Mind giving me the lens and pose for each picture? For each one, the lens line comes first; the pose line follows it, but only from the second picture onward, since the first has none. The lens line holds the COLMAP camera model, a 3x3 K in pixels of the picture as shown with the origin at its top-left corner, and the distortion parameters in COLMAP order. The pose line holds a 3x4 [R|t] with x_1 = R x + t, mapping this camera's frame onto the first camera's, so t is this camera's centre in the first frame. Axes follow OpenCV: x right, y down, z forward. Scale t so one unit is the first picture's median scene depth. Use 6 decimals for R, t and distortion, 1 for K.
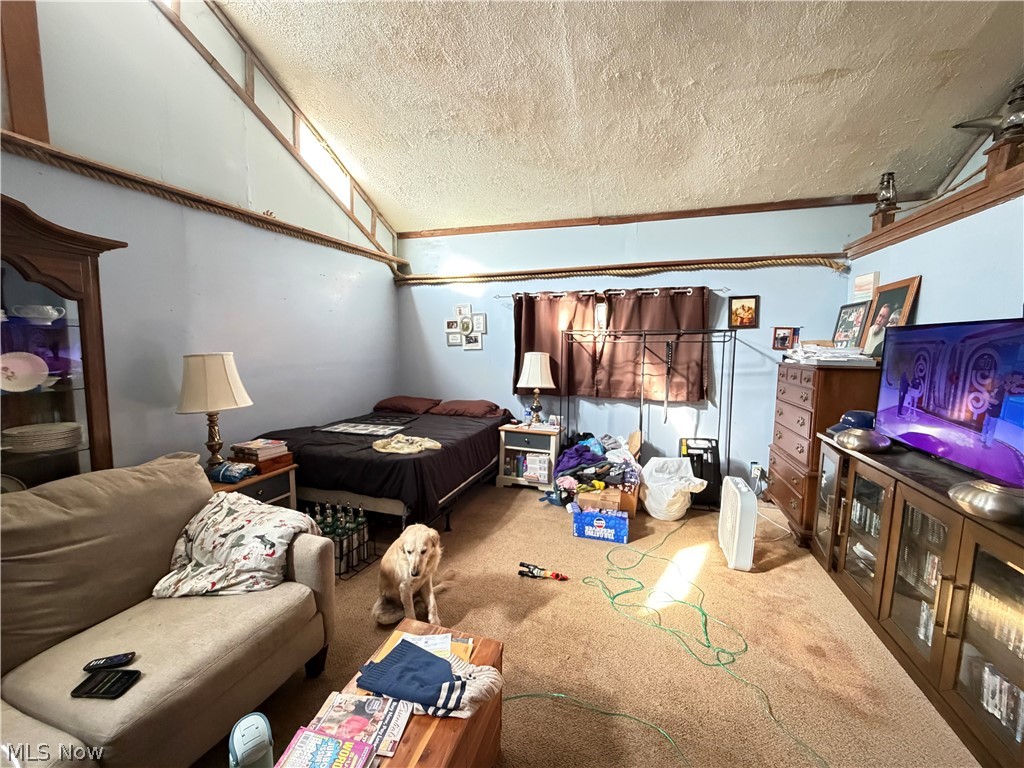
lens RADIAL K [[409.9, 0, 508.4], [0, 409.9, 383.0], [0, 0, 1]] dist [0.001726, 0.000065]
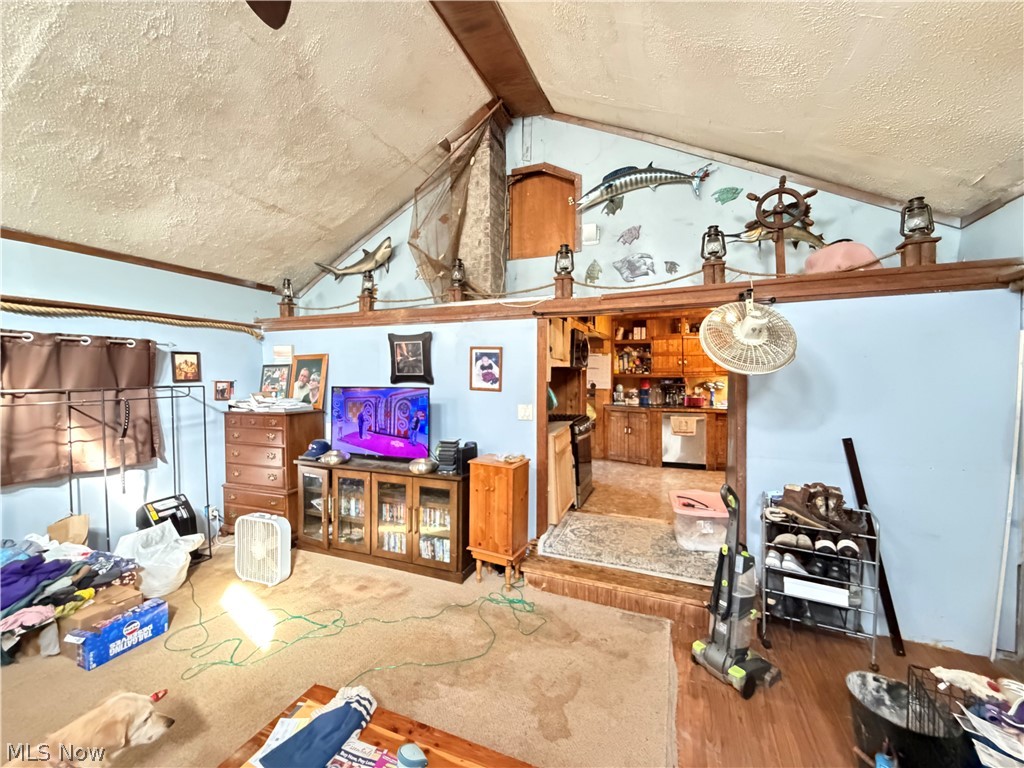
lens RADIAL K [[409.9, 0, 508.4], [0, 409.9, 383.0], [0, 0, 1]] dist [0.001726, 0.000065]
pose [[0.073369, -0.023928, 0.997018, -0.431730], [0.104223, 0.994422, 0.016196, -0.065669], [-0.991844, 0.102724, 0.075454, 0.113169]]
